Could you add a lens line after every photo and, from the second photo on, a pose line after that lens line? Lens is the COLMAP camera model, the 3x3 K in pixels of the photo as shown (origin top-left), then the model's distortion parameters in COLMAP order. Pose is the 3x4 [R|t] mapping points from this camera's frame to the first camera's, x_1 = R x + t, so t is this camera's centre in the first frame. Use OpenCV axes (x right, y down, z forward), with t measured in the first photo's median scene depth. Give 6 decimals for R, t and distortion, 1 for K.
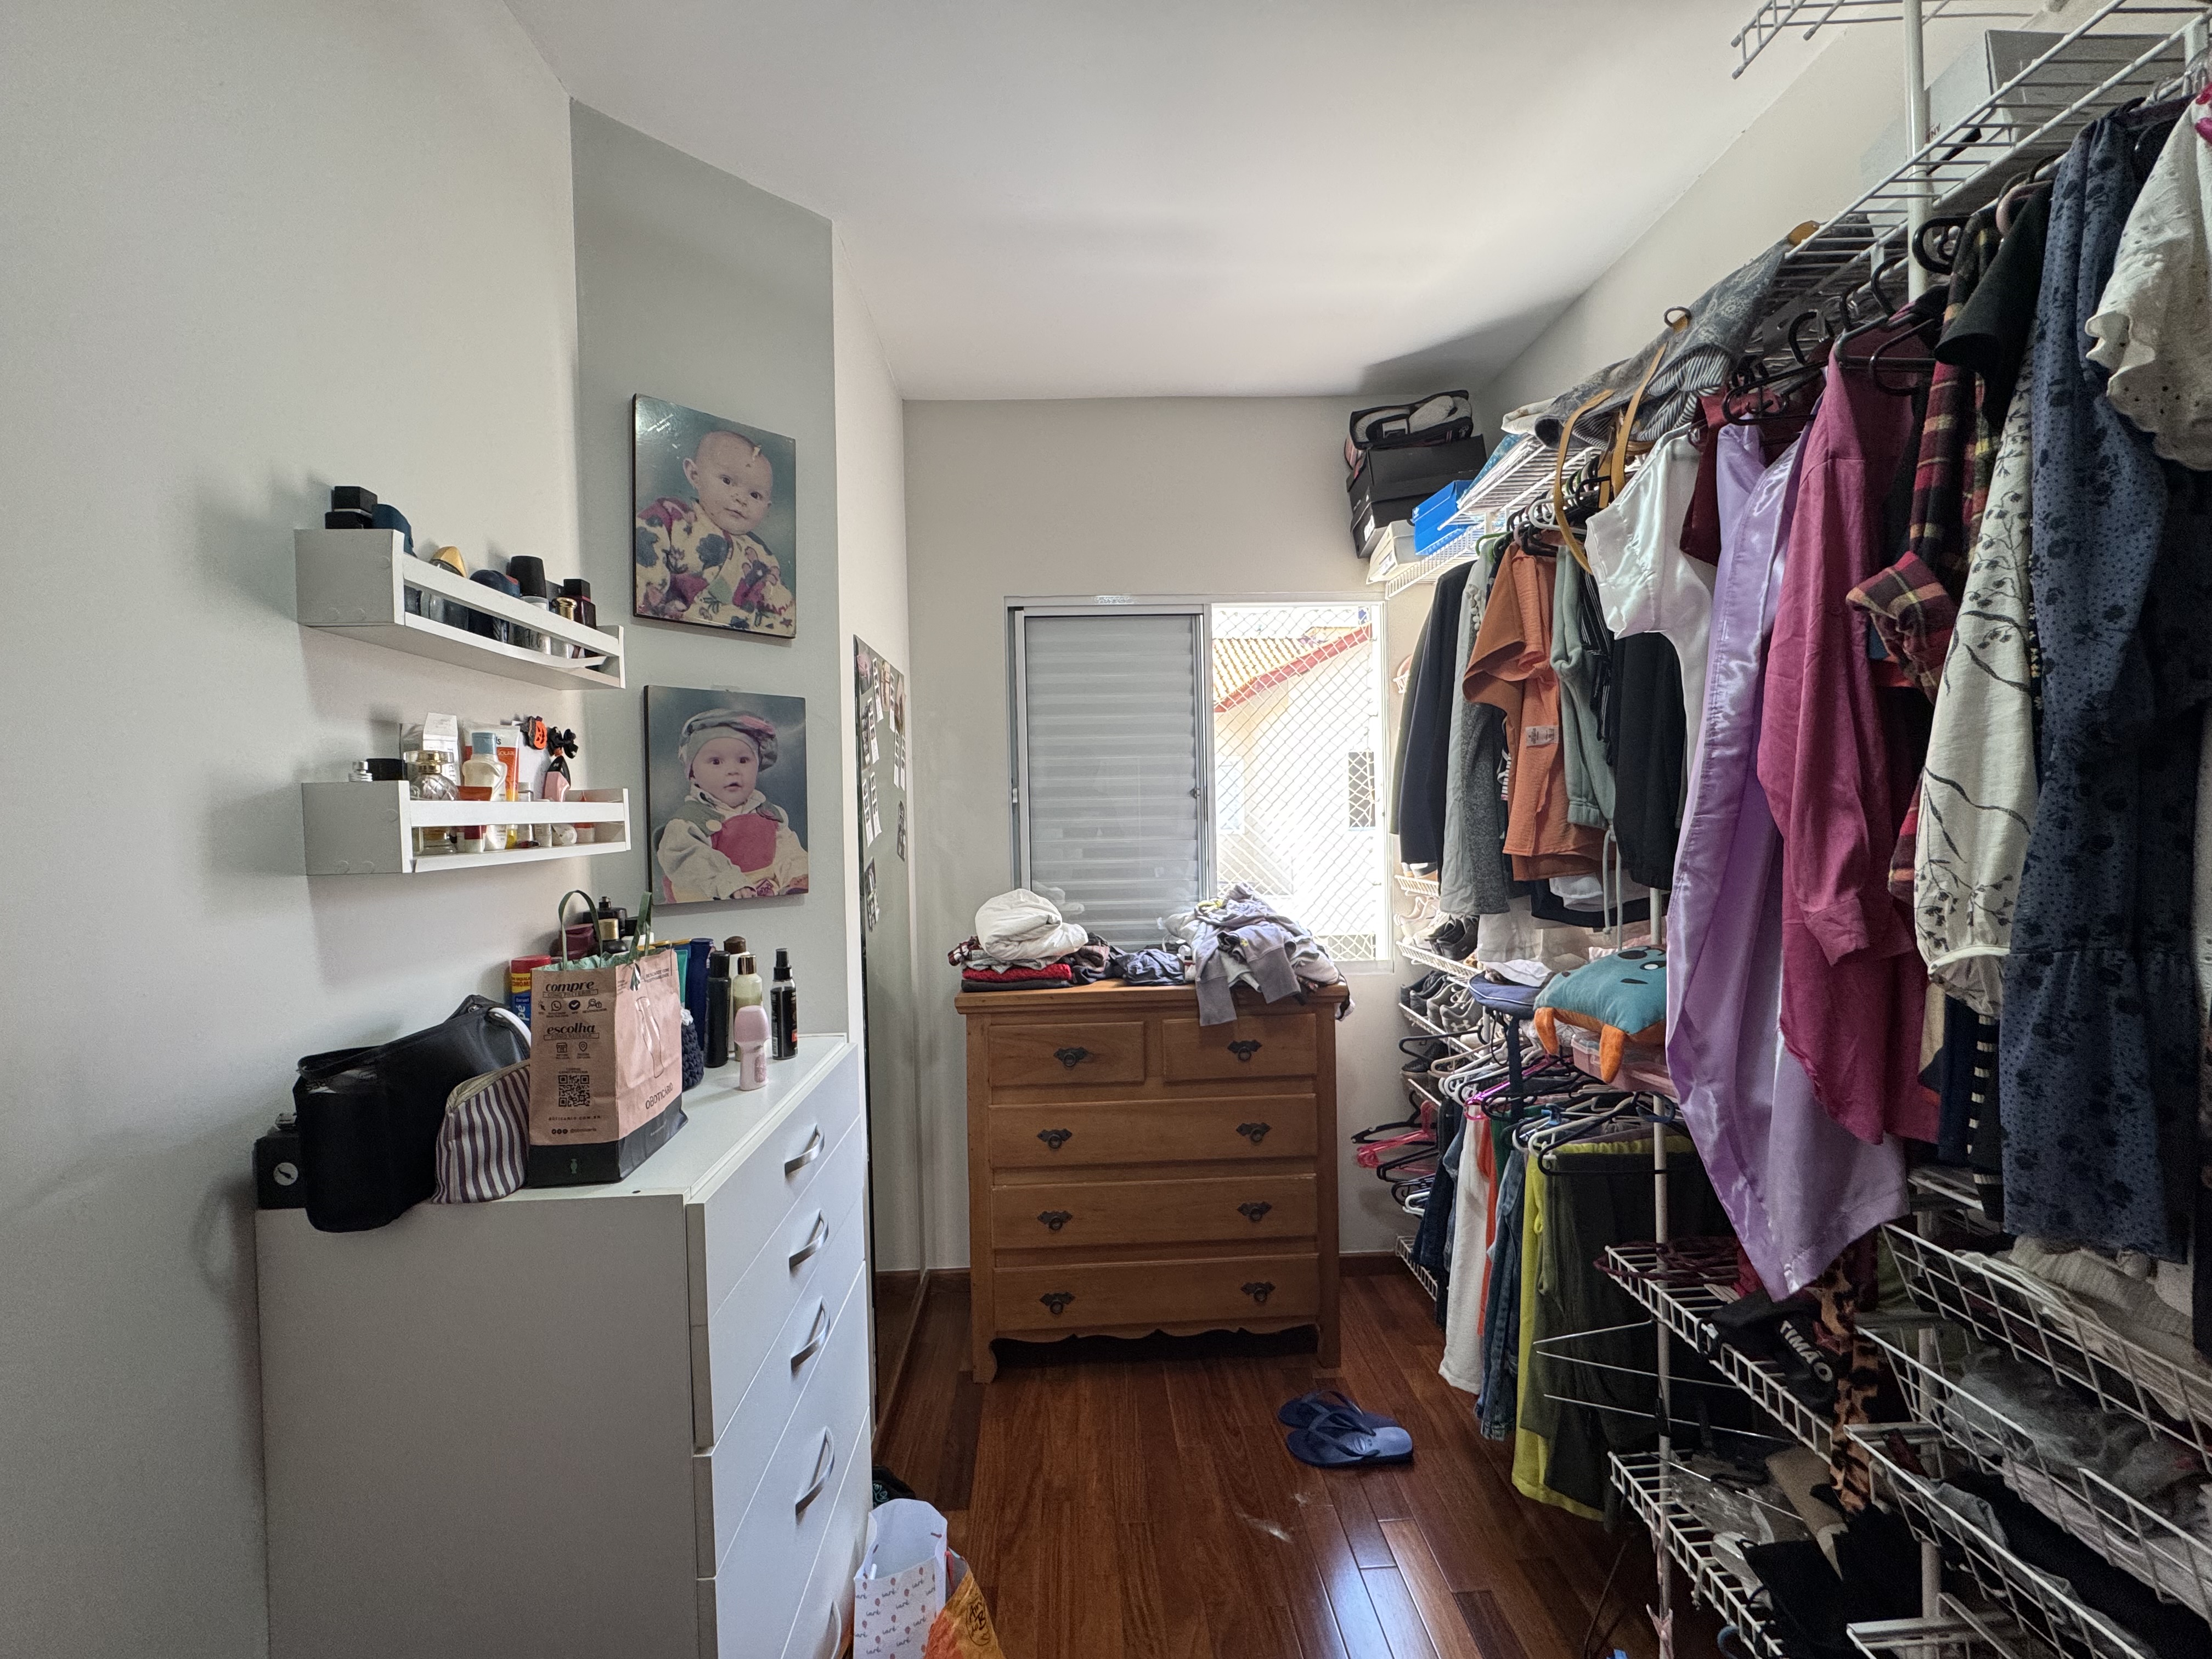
lens RADIAL K [[878.5, 0, 1103.4], [0, 878.5, 825.2], [0, 0, 1]] dist [-0.004255, 0.000803]
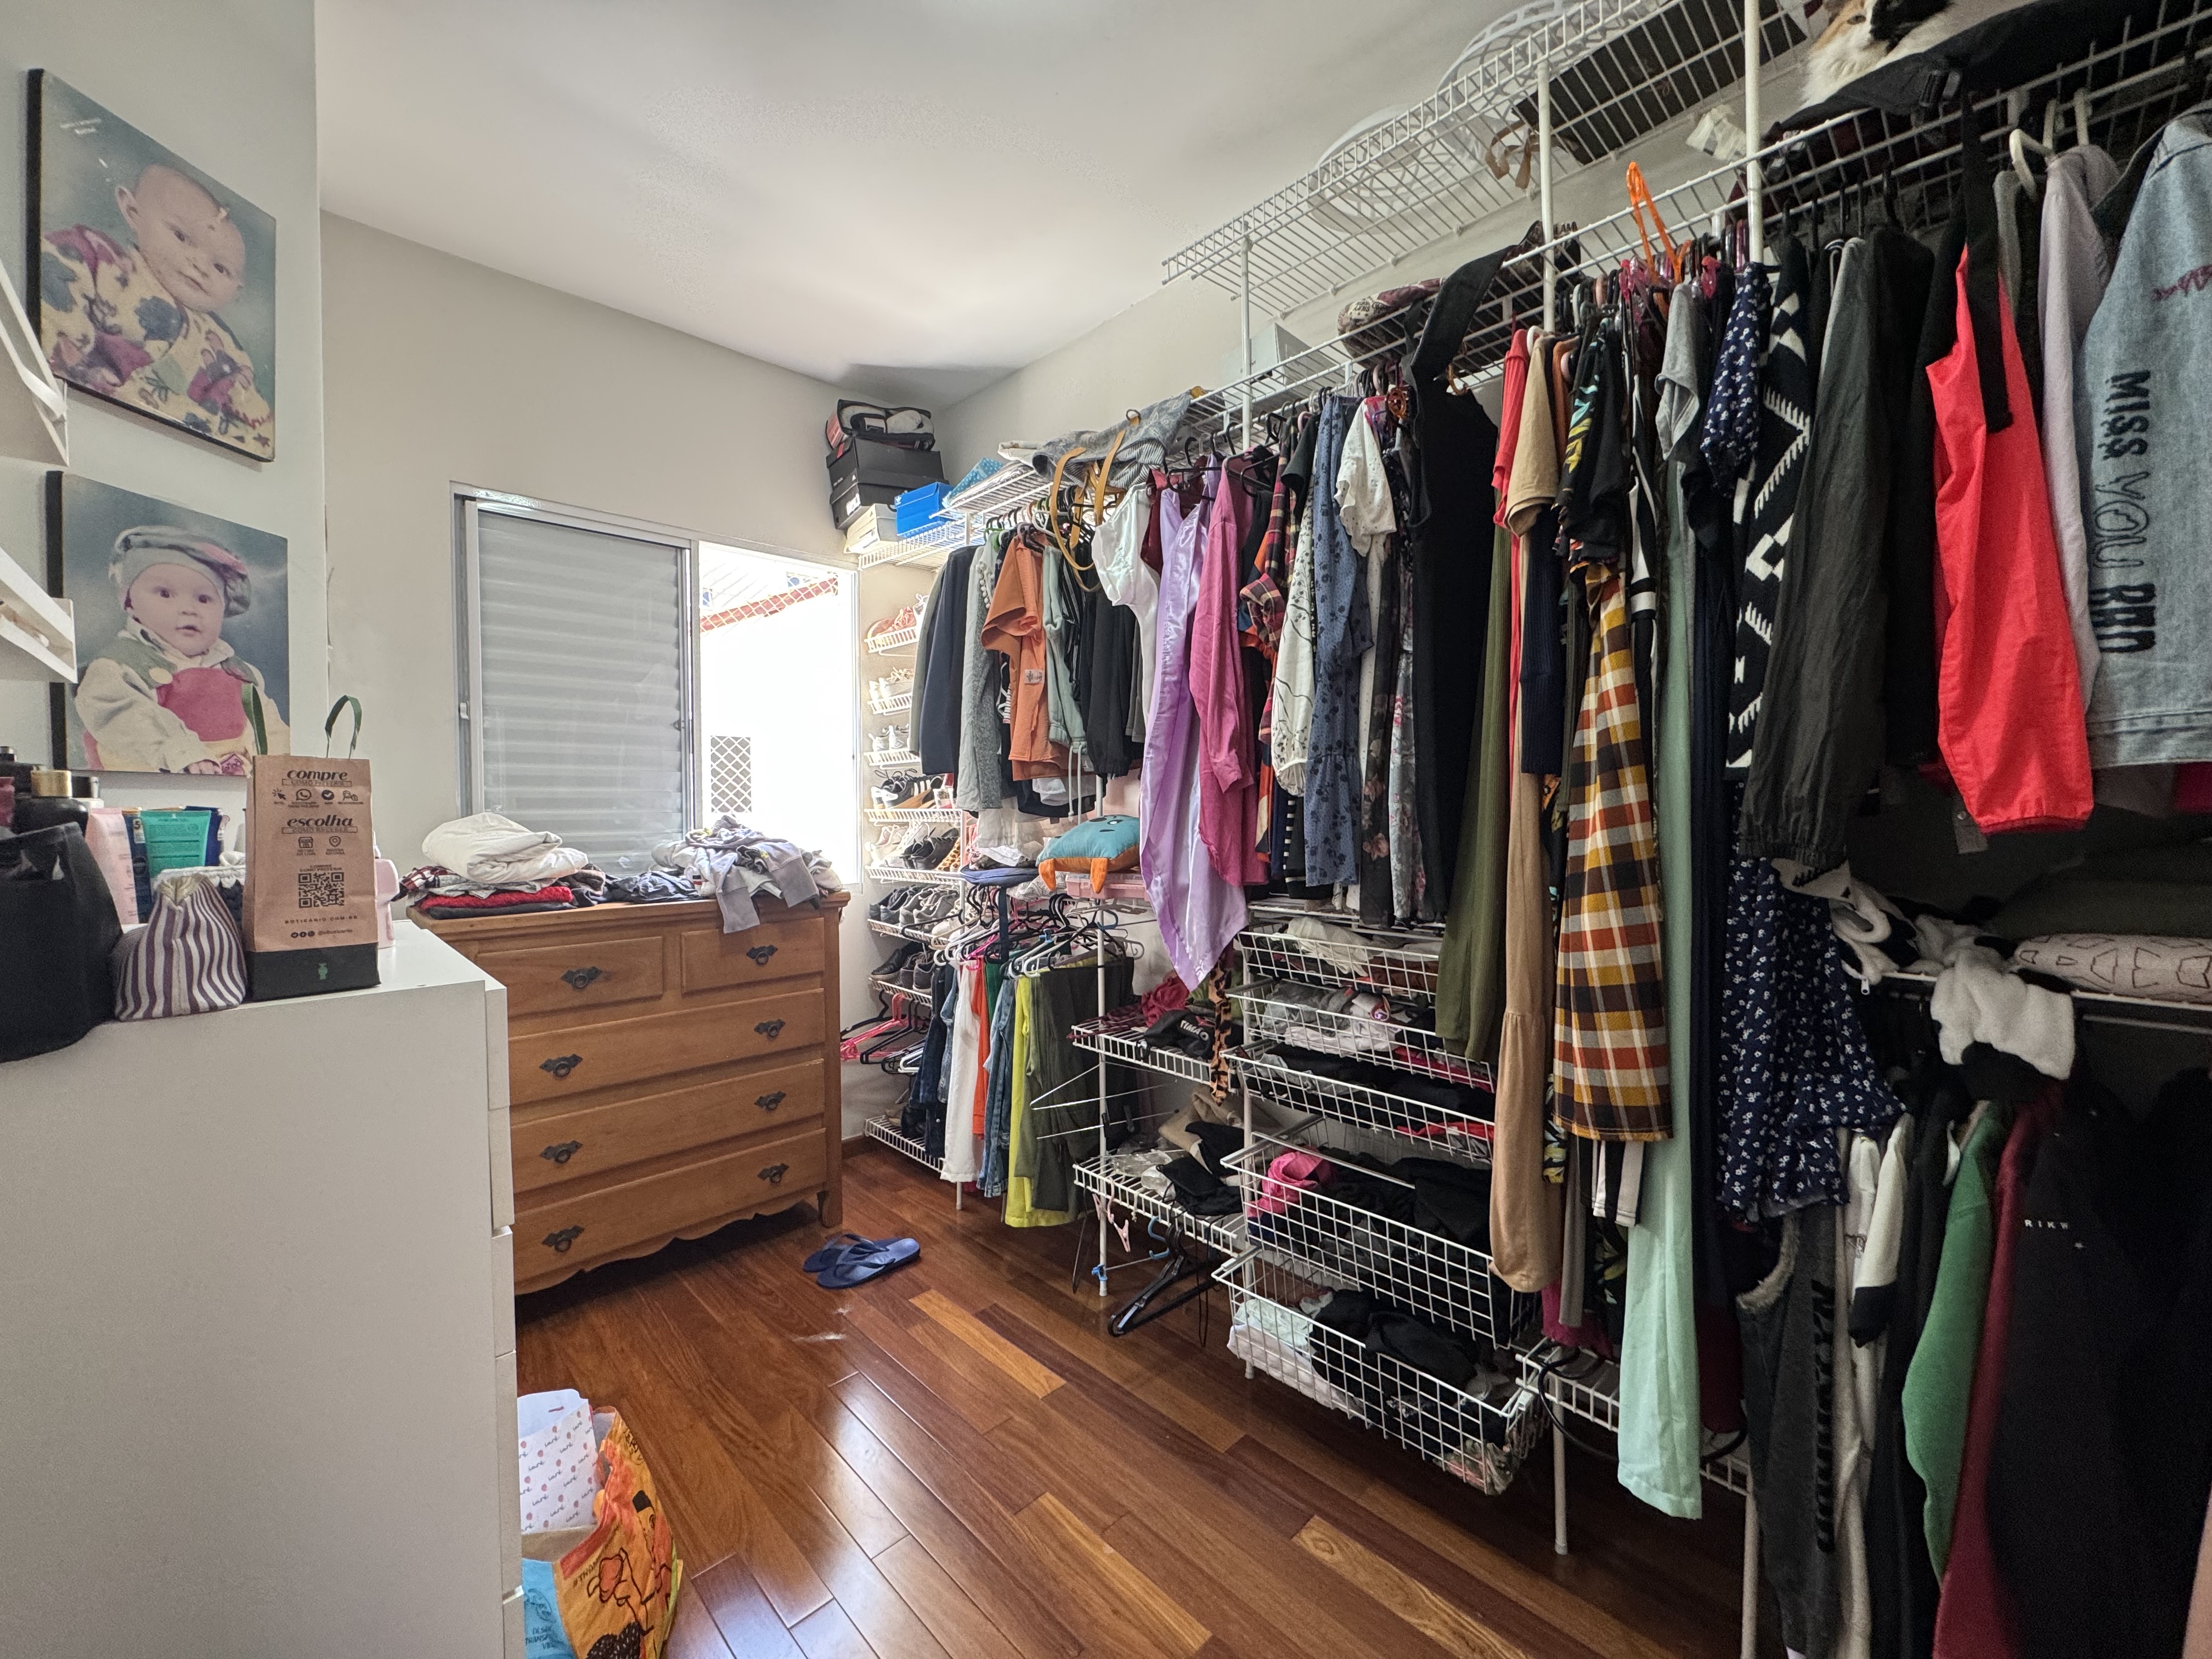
lens RADIAL K [[878.5, 0, 1103.4], [0, 878.5, 825.2], [0, 0, 1]] dist [-0.004255, 0.000803]
pose [[0.747411, 0.003803, 0.664351, -0.352314], [-0.003734, 0.999992, -0.001523, 0.136822], [-0.664351, -0.001342, 0.747419, -0.133227]]
